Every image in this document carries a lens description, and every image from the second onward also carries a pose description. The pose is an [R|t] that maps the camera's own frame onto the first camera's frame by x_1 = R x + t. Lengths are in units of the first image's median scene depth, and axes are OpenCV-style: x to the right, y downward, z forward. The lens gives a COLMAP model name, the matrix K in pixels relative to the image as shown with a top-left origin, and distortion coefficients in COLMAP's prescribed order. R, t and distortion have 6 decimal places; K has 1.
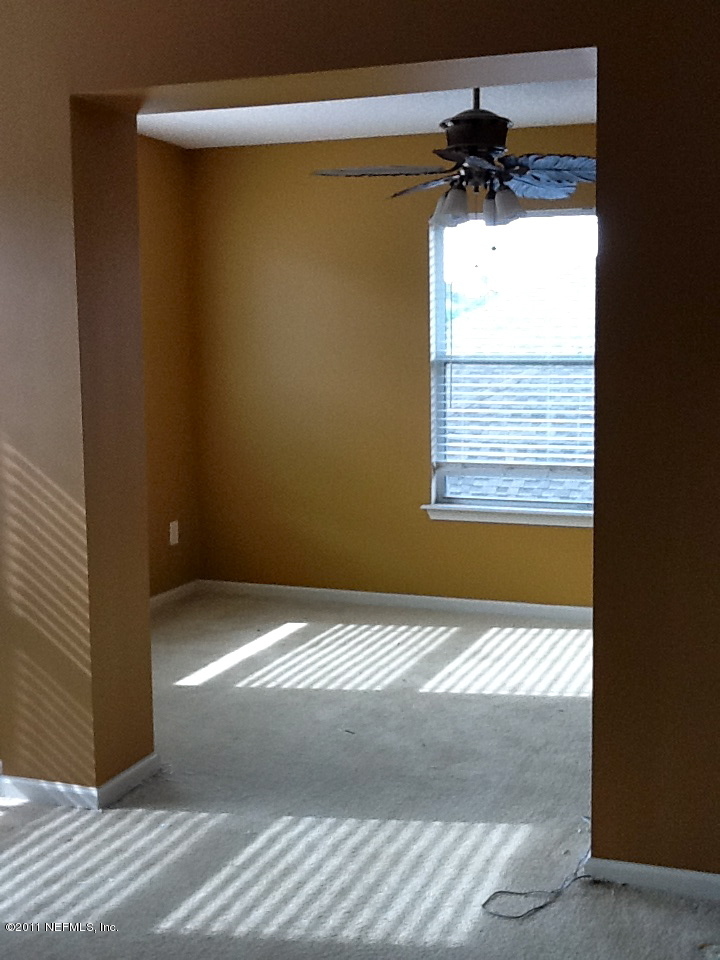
lens RADIAL K [[1165.5, 0, 390.7], [0, 1165.5, 455.7], [0, 0, 1]] dist [0.017523, 0.010267]
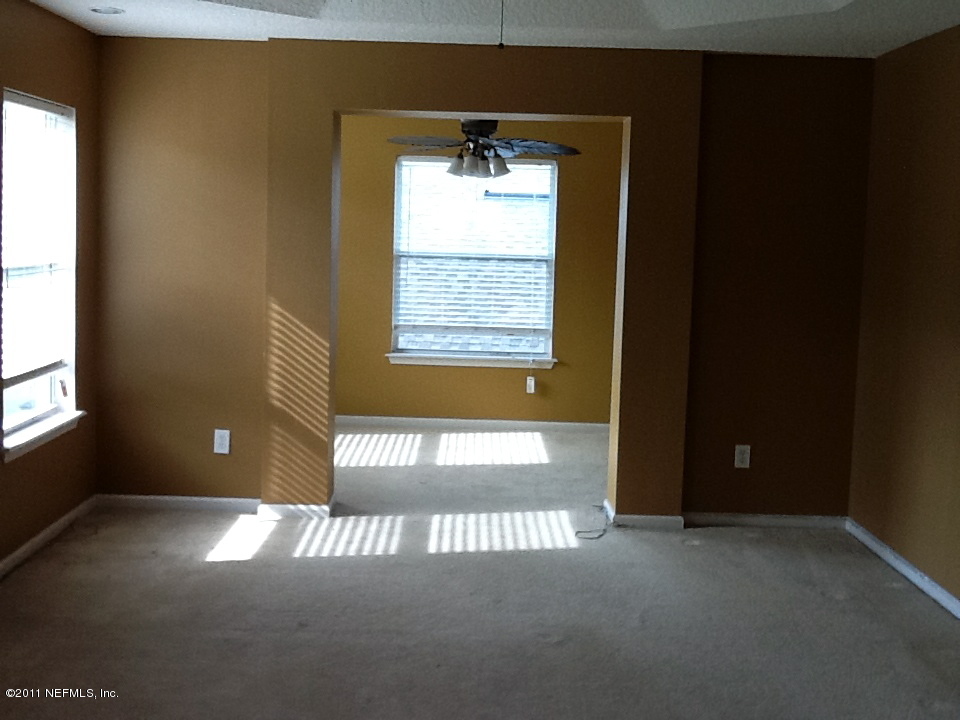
lens RADIAL K [[1165.5, 0, 440.4], [0, 1165.5, 312.8], [0, 0, 1]] dist [0.017523, 0.010267]
pose [[0.945422, 0.008361, 0.325740, -0.595355], [-0.002032, 0.999803, -0.019767, 0.031139], [-0.325841, 0.018026, 0.945253, -0.617936]]
